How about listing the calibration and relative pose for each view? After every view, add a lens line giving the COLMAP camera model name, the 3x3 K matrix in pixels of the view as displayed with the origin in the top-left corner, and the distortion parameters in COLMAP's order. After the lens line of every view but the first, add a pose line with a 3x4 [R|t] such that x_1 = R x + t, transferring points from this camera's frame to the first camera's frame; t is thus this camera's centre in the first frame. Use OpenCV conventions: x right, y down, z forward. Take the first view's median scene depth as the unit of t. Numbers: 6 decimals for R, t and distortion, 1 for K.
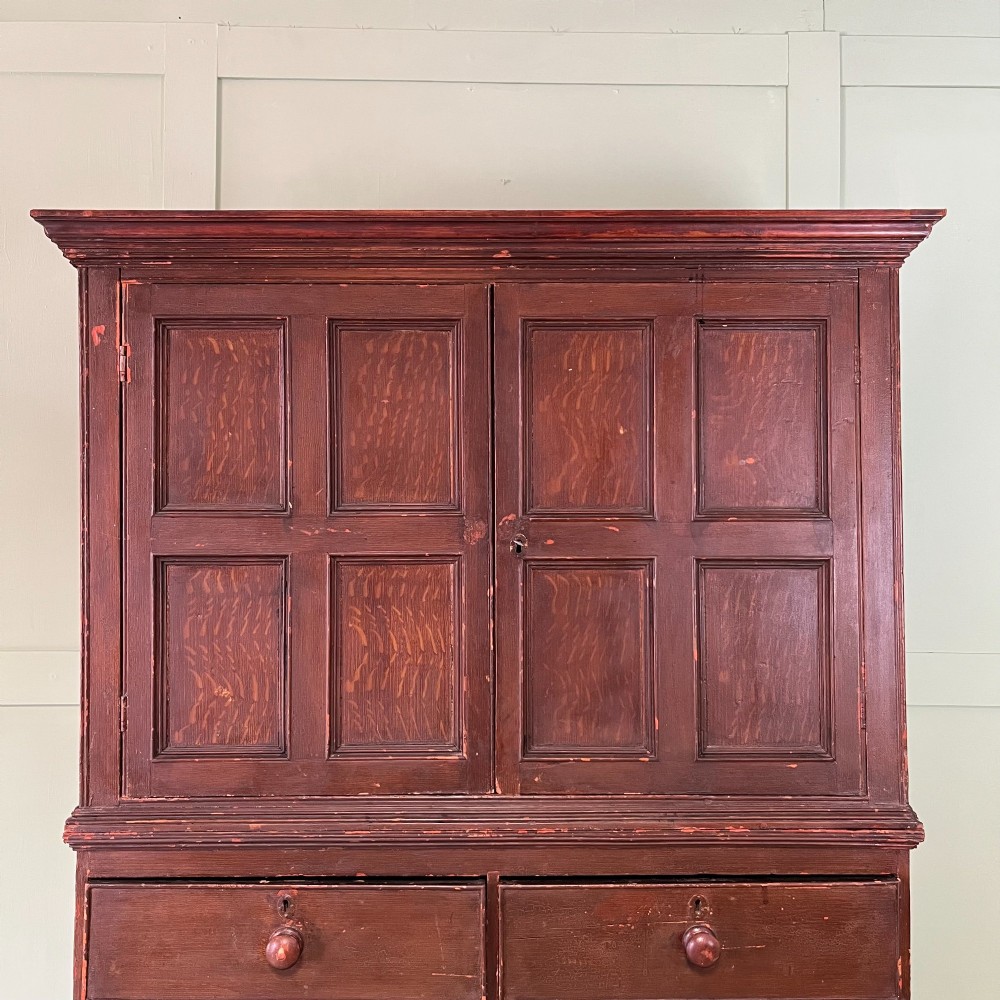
lens RADIAL K [[1020.7, 0, 492.6], [0, 1020.7, 490.6], [0, 0, 1]] dist [0.022313, 0.000000]
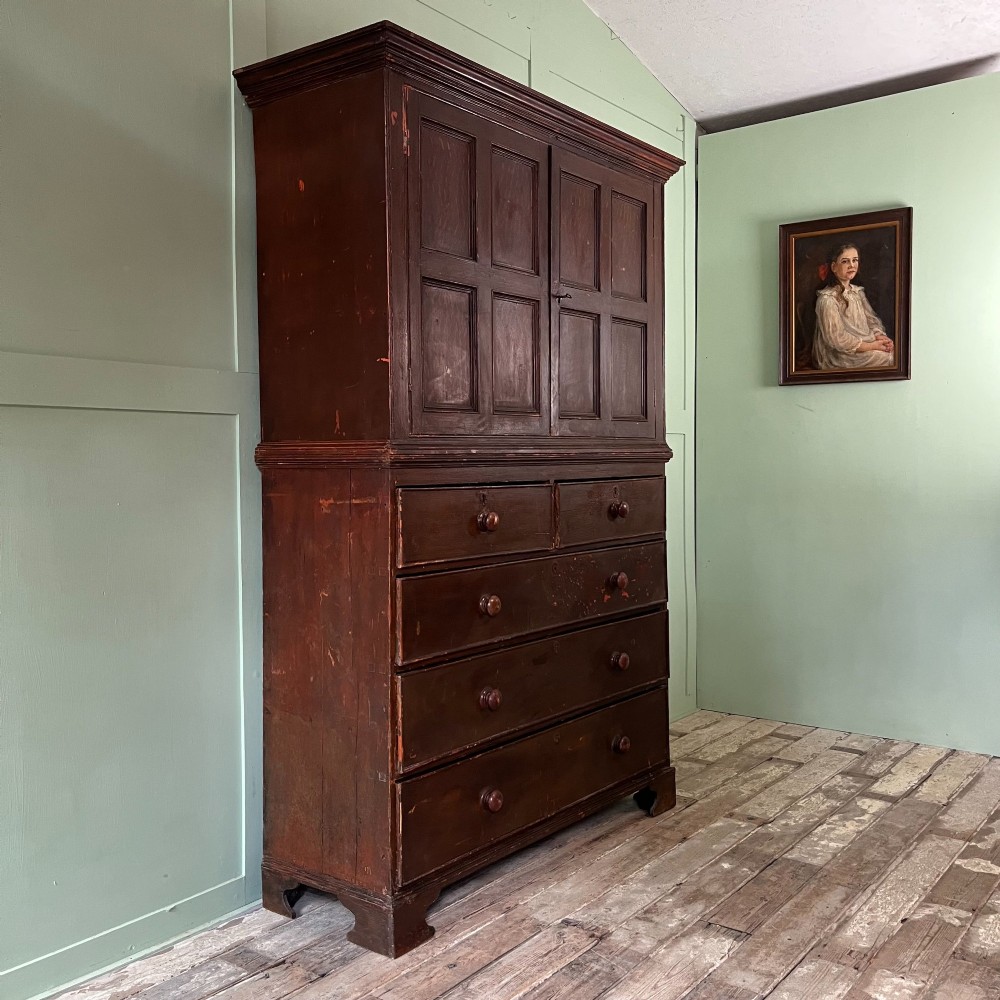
lens RADIAL K [[1020.7, 0, 503.4], [0, 1020.7, 490.2], [0, 0, 1]] dist [0.022313, 0.000000]
pose [[0.617711, -0.029567, 0.785849, -1.457369], [-0.018399, 0.998476, 0.052030, 0.299702], [-0.786190, -0.046599, 0.616226, -0.044011]]
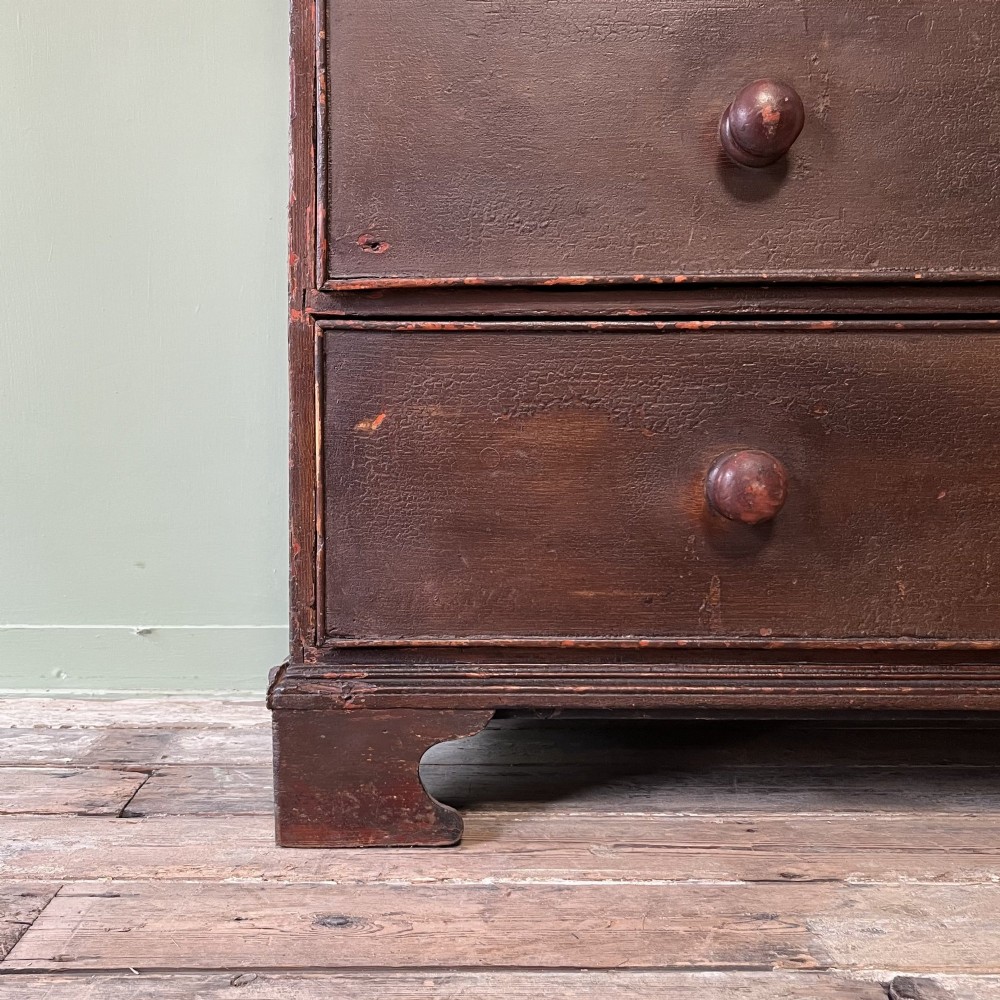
lens RADIAL K [[1110.2, 0, 466.3], [0, 1110.2, 536.2], [0, 0, 1]] dist [0.030094, 0.000000]
pose [[0.999997, 0.001184, -0.002011, -0.325793], [-0.000899, 0.990688, 0.136149, 0.832461], [0.002153, -0.136147, 0.990686, 0.448409]]
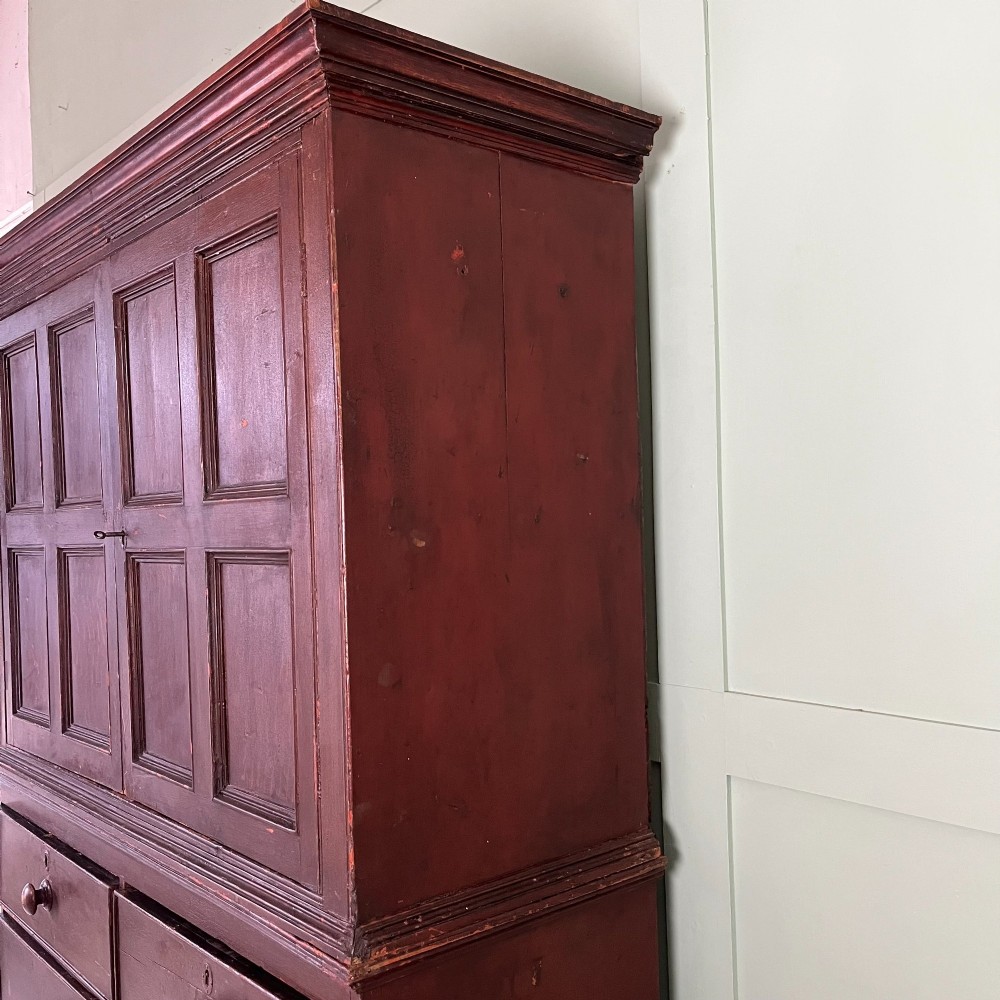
lens RADIAL K [[1020.7, 0, 498.2], [0, 1020.7, 500.5], [0, 0, 1]] dist [0.022313, 0.000000]
pose [[0.649658, -0.036633, -0.759343, 0.965866], [0.062522, 0.998029, 0.005343, 0.036685], [0.757651, -0.050947, 0.650668, 0.651297]]
